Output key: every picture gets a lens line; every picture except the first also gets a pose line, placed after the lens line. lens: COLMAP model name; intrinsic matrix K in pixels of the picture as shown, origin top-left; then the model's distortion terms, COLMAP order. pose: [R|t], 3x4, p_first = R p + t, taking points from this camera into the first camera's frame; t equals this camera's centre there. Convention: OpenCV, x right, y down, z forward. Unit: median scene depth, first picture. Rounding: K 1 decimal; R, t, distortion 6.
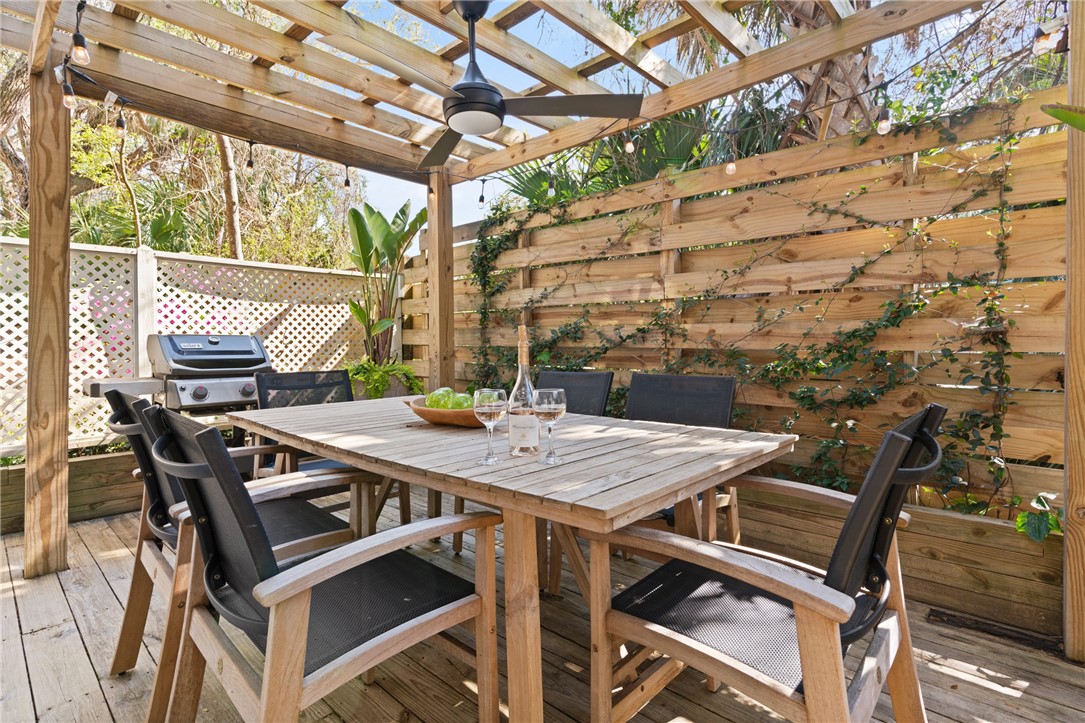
lens RADIAL K [[521.6, 0, 544.4], [0, 521.6, 351.8], [0, 0, 1]] dist [-0.001313, -0.000329]
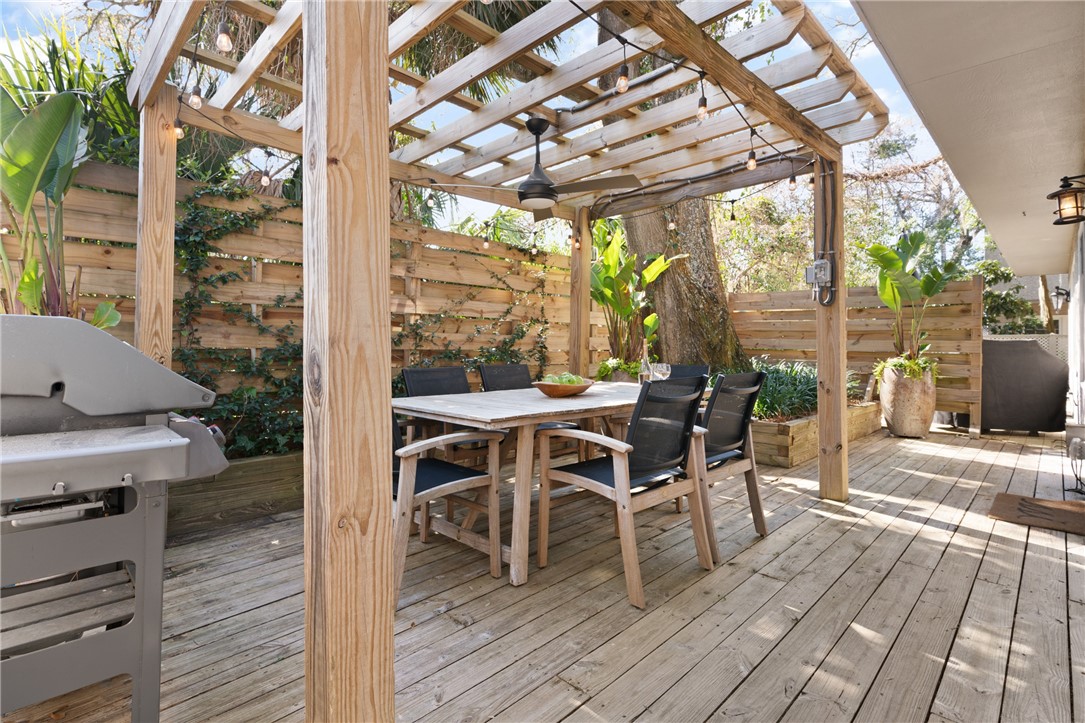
lens RADIAL K [[521.6, 0, 543.9], [0, 521.6, 353.9], [0, 0, 1]] dist [-0.001313, -0.000329]
pose [[0.049862, -0.010049, 0.998706, -1.260085], [0.014018, 0.999858, 0.009360, -0.003794], [-0.998658, 0.013533, 0.049996, 0.668070]]
